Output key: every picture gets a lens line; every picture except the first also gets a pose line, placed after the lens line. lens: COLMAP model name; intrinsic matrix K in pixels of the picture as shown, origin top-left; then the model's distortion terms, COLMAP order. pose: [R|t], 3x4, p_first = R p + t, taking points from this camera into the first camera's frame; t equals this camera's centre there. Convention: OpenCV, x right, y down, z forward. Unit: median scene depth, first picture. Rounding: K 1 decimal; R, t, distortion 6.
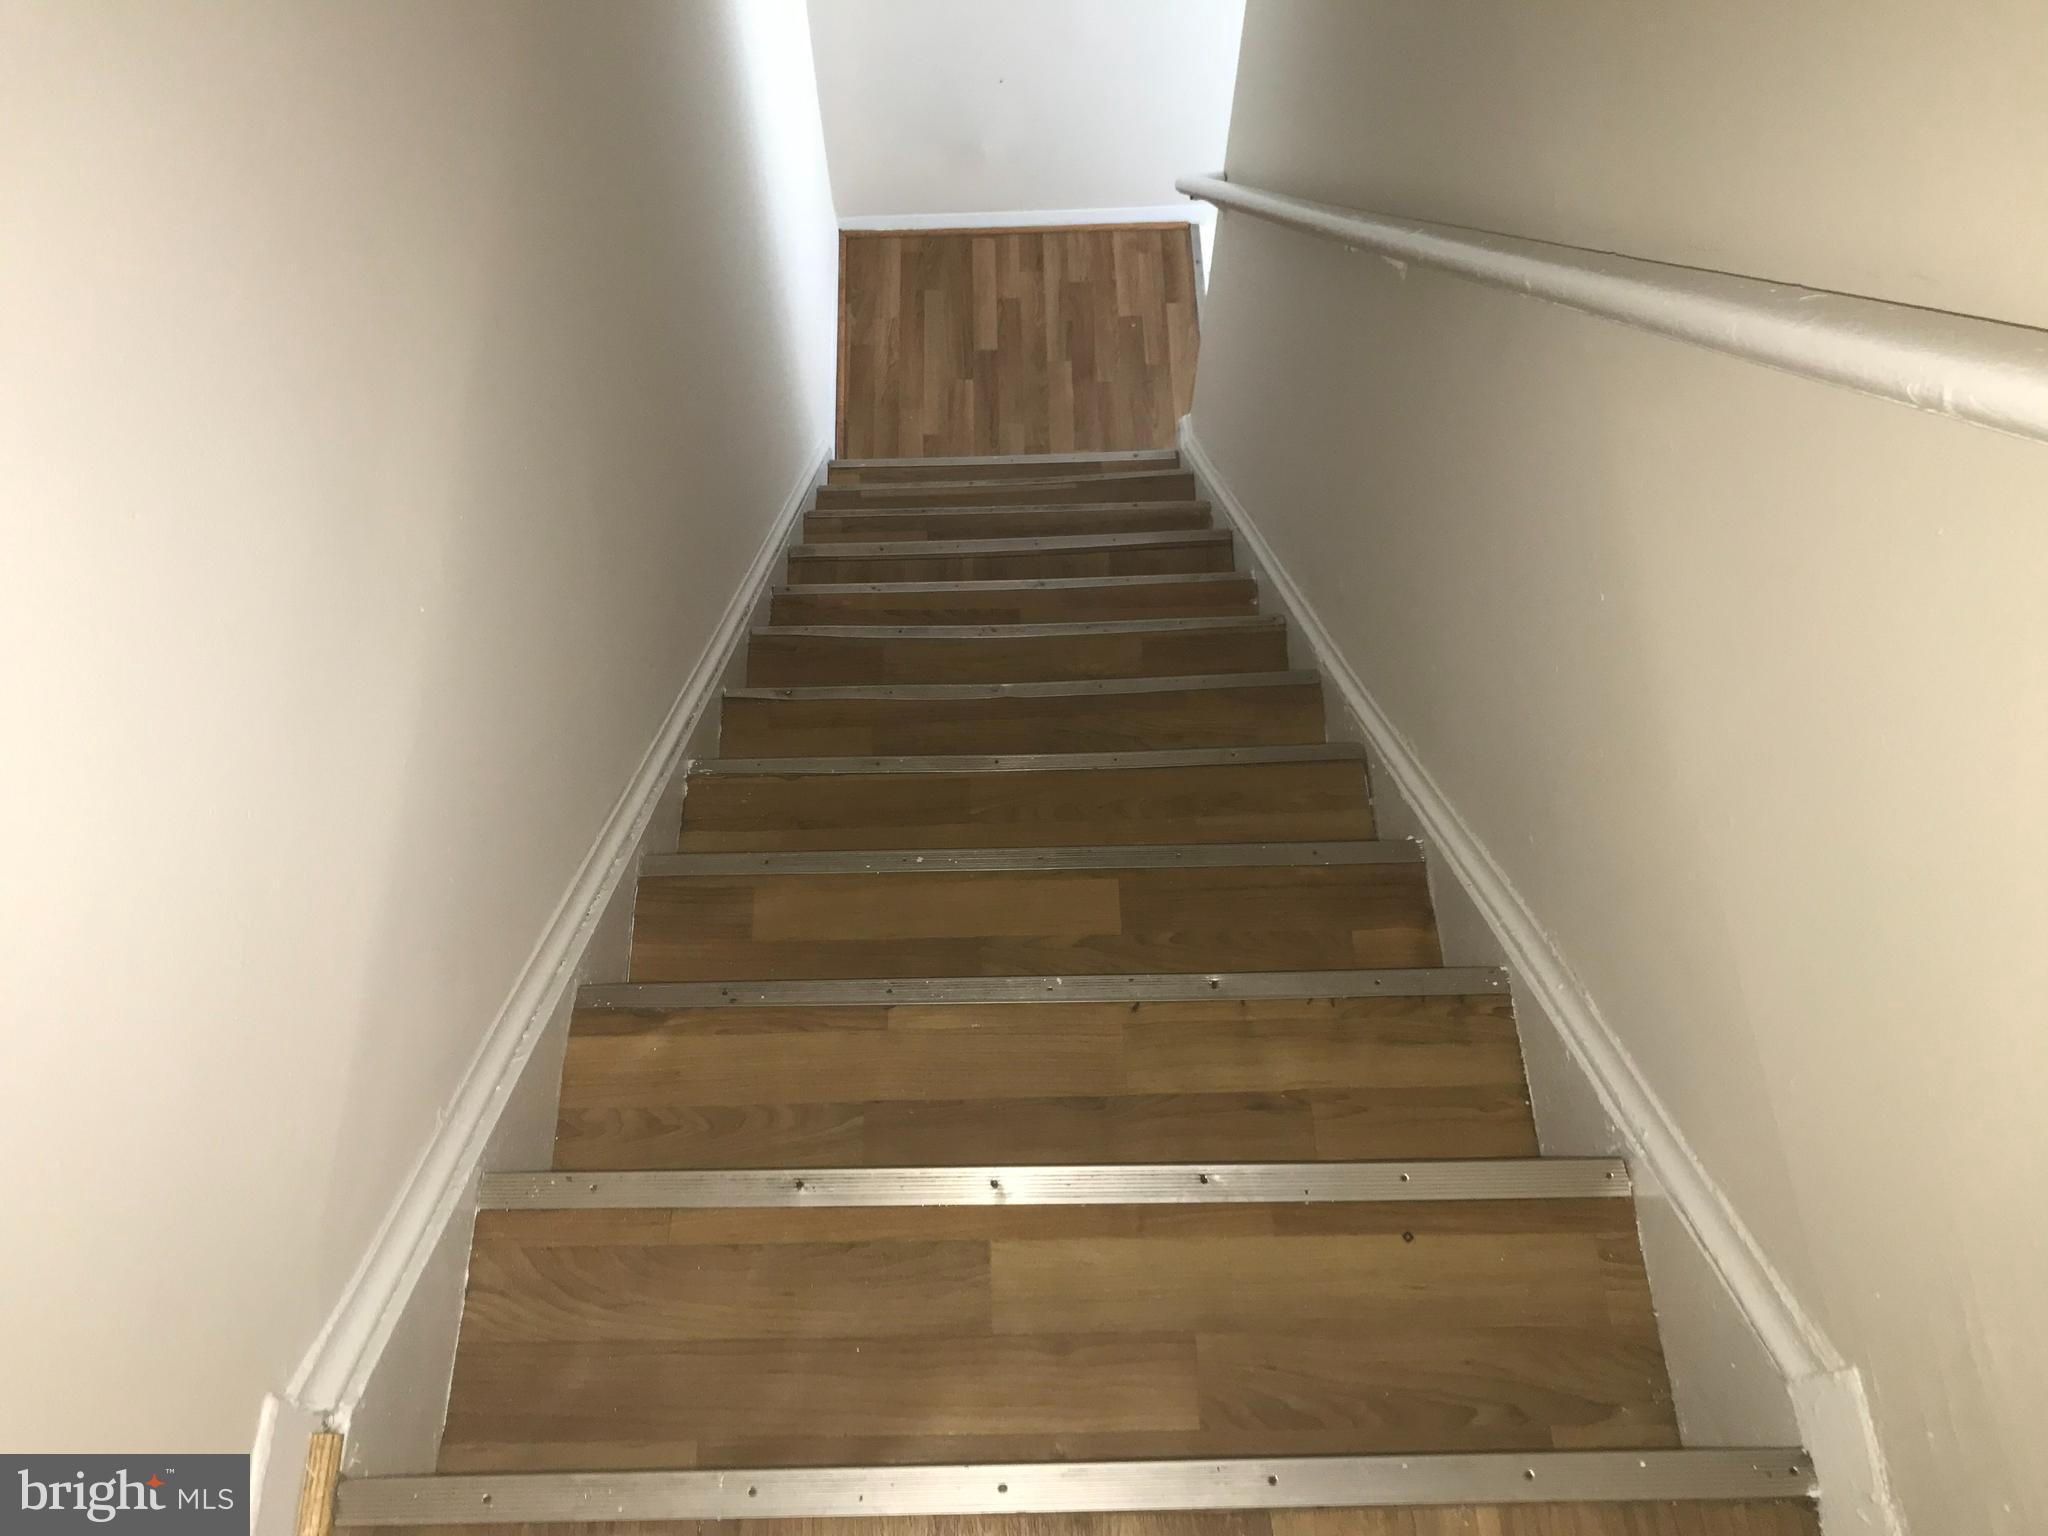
lens RADIAL K [[1674.7, 0, 1027.3], [0, 1674.7, 785.9], [0, 0, 1]] dist [0.074861, -0.073582]
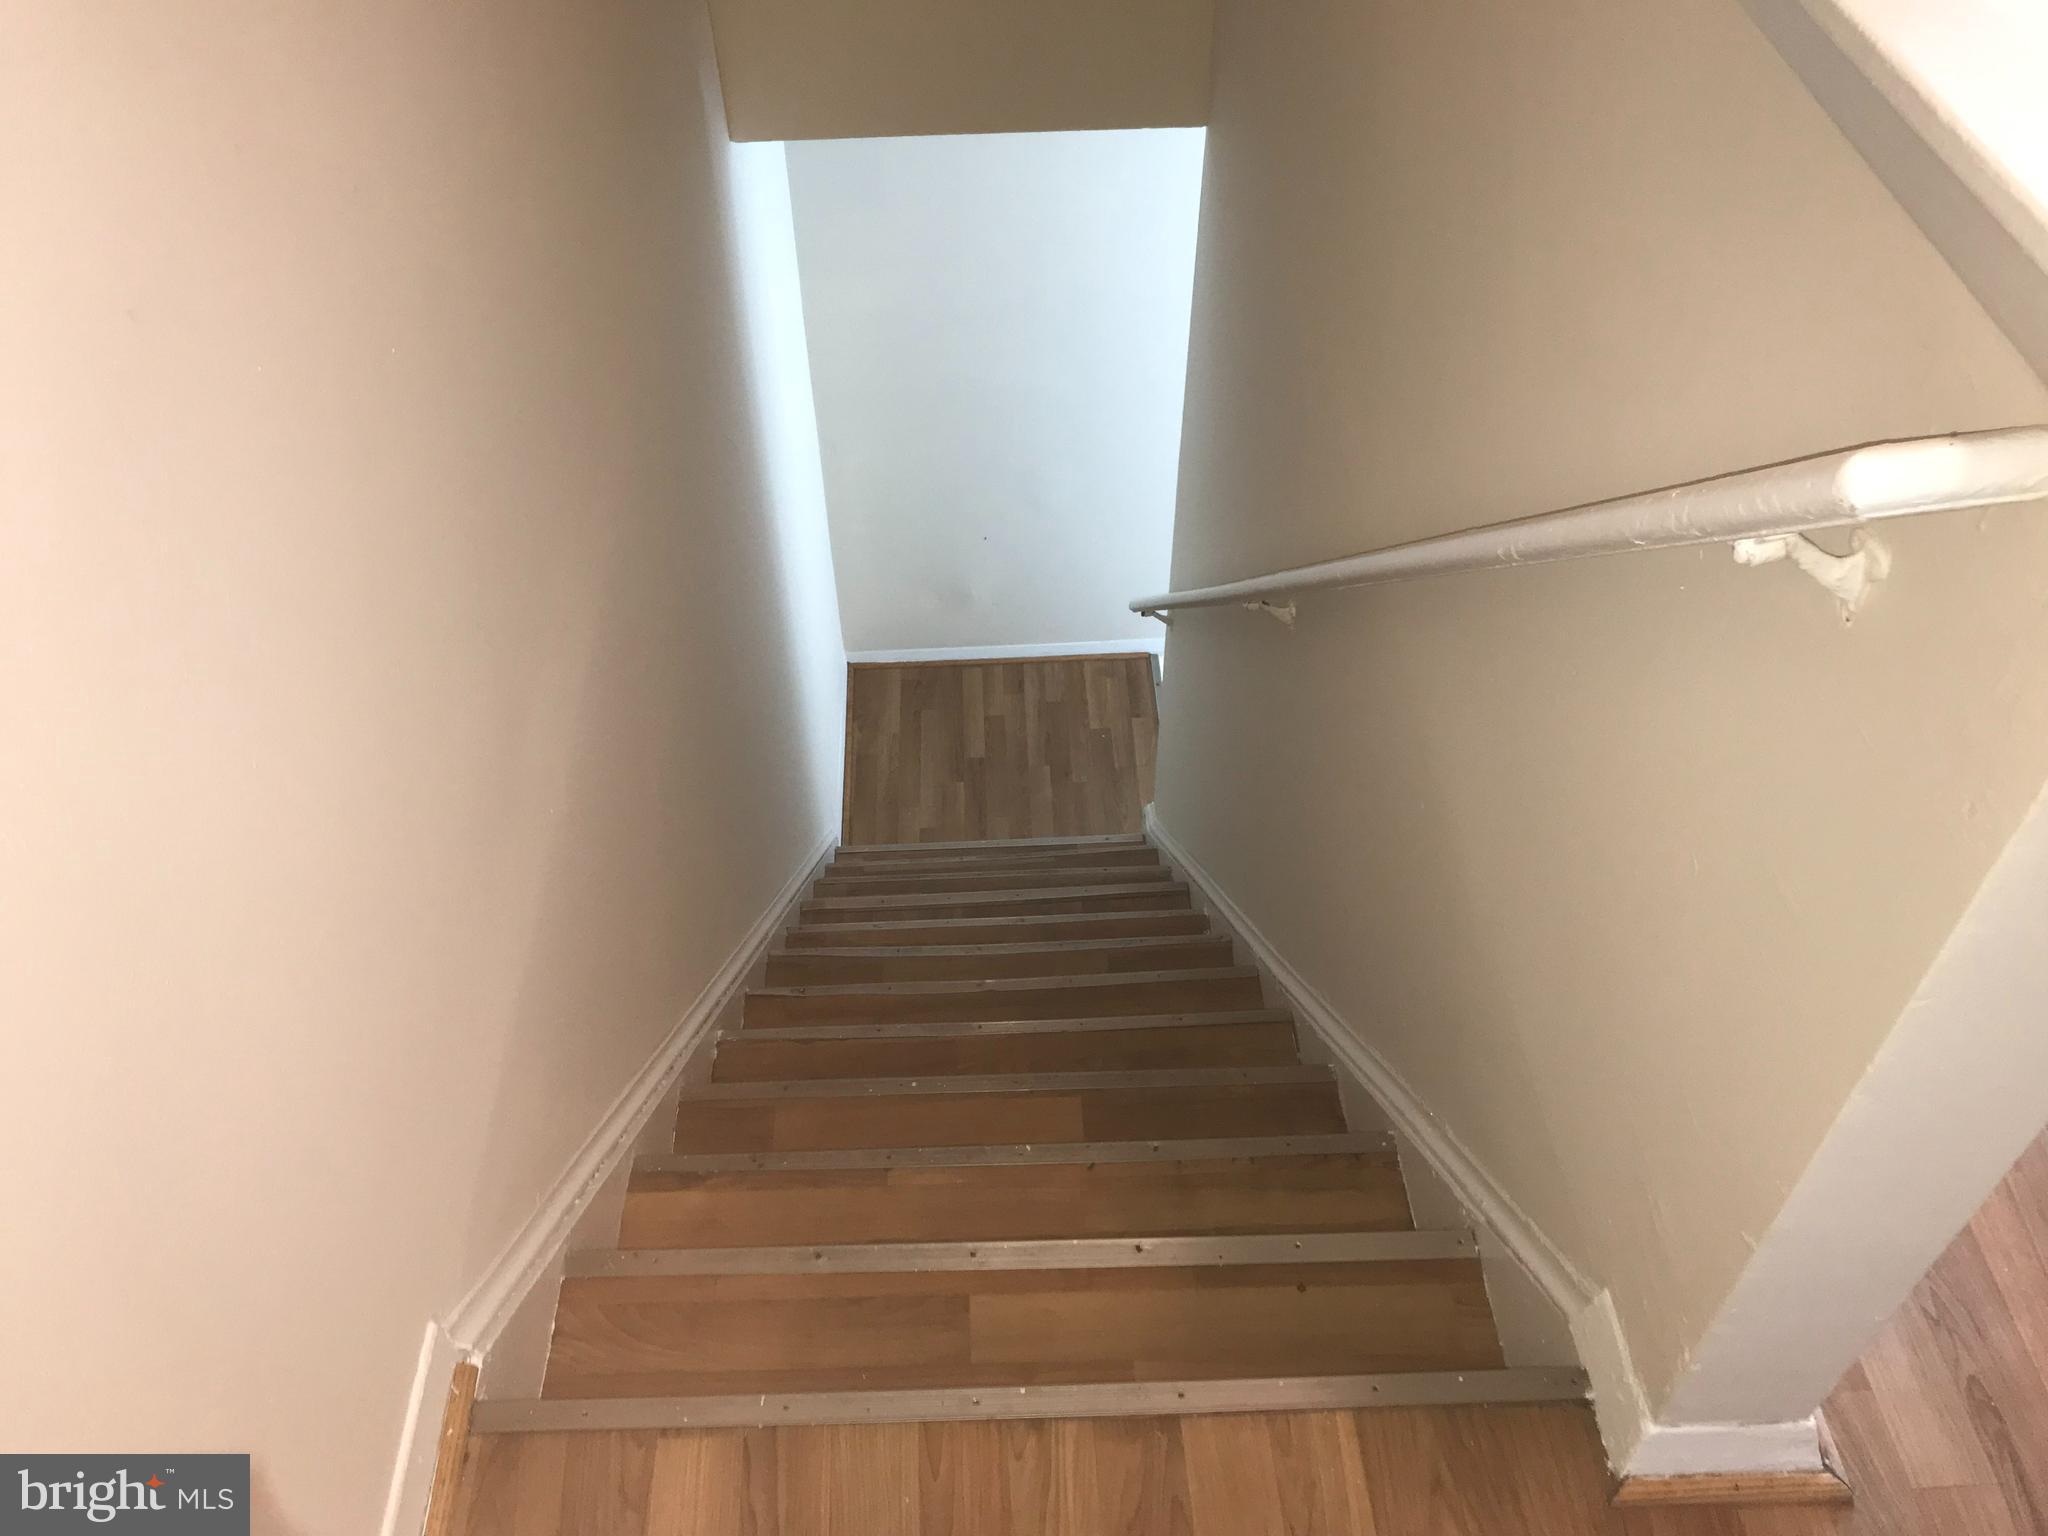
lens RADIAL K [[1674.7, 0, 1023.0], [0, 1674.7, 752.8], [0, 0, 1]] dist [0.074861, -0.073582]
pose [[0.999882, -0.015215, 0.002121, 0.017059], [0.015178, 0.957204, -0.289015, 0.196266], [0.002367, 0.289013, 0.957322, -0.255041]]
